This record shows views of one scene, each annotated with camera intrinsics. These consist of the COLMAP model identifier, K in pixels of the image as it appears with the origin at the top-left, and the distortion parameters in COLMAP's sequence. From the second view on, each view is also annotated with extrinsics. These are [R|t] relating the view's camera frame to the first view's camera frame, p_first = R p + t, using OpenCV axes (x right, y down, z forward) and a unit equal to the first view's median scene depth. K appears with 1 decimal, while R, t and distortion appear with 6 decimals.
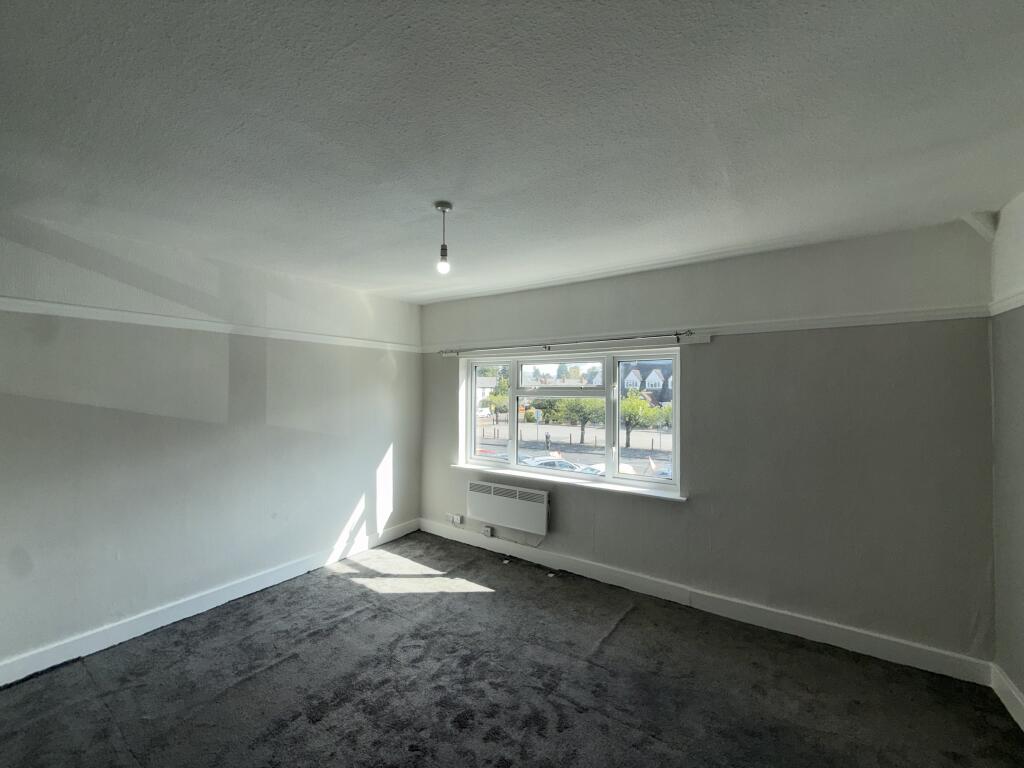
lens RADIAL K [[410.1, 0, 512.0], [0, 410.1, 384.0], [0, 0, 1]] dist [0.001152, -0.000147]
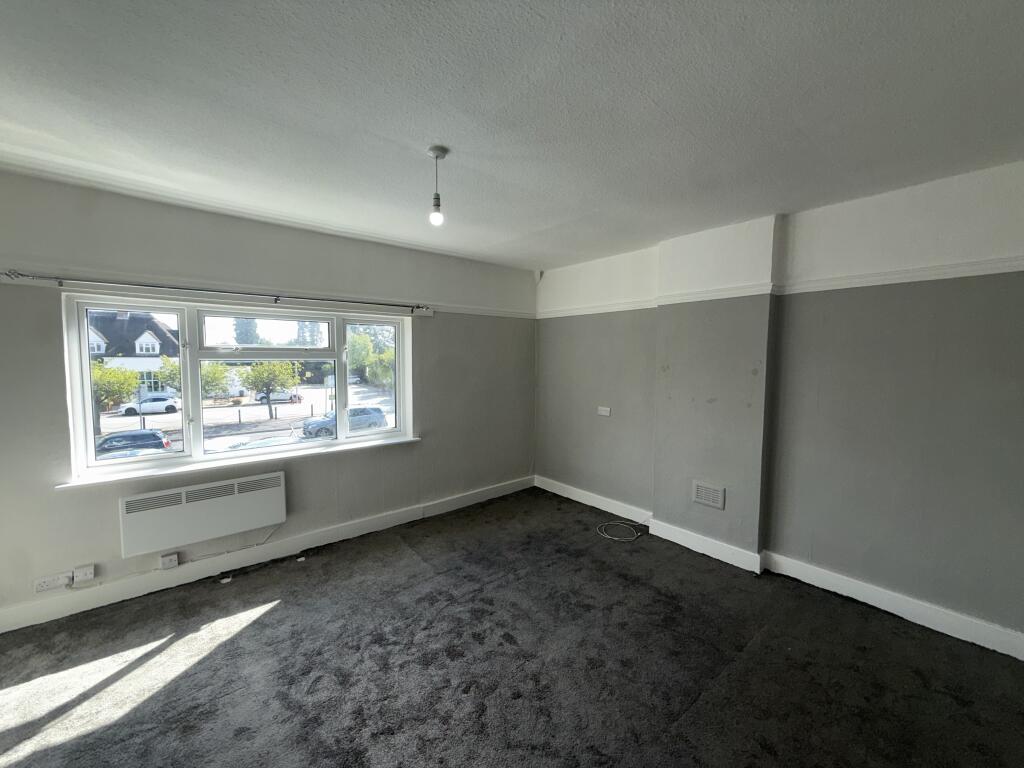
lens RADIAL K [[410.1, 0, 512.0], [0, 410.1, 384.0], [0, 0, 1]] dist [0.001152, -0.000147]
pose [[0.273245, -0.065292, 0.959726, -0.673784], [-0.014528, 0.997300, 0.071984, 0.016307], [-0.961835, -0.033612, 0.271558, 0.363409]]
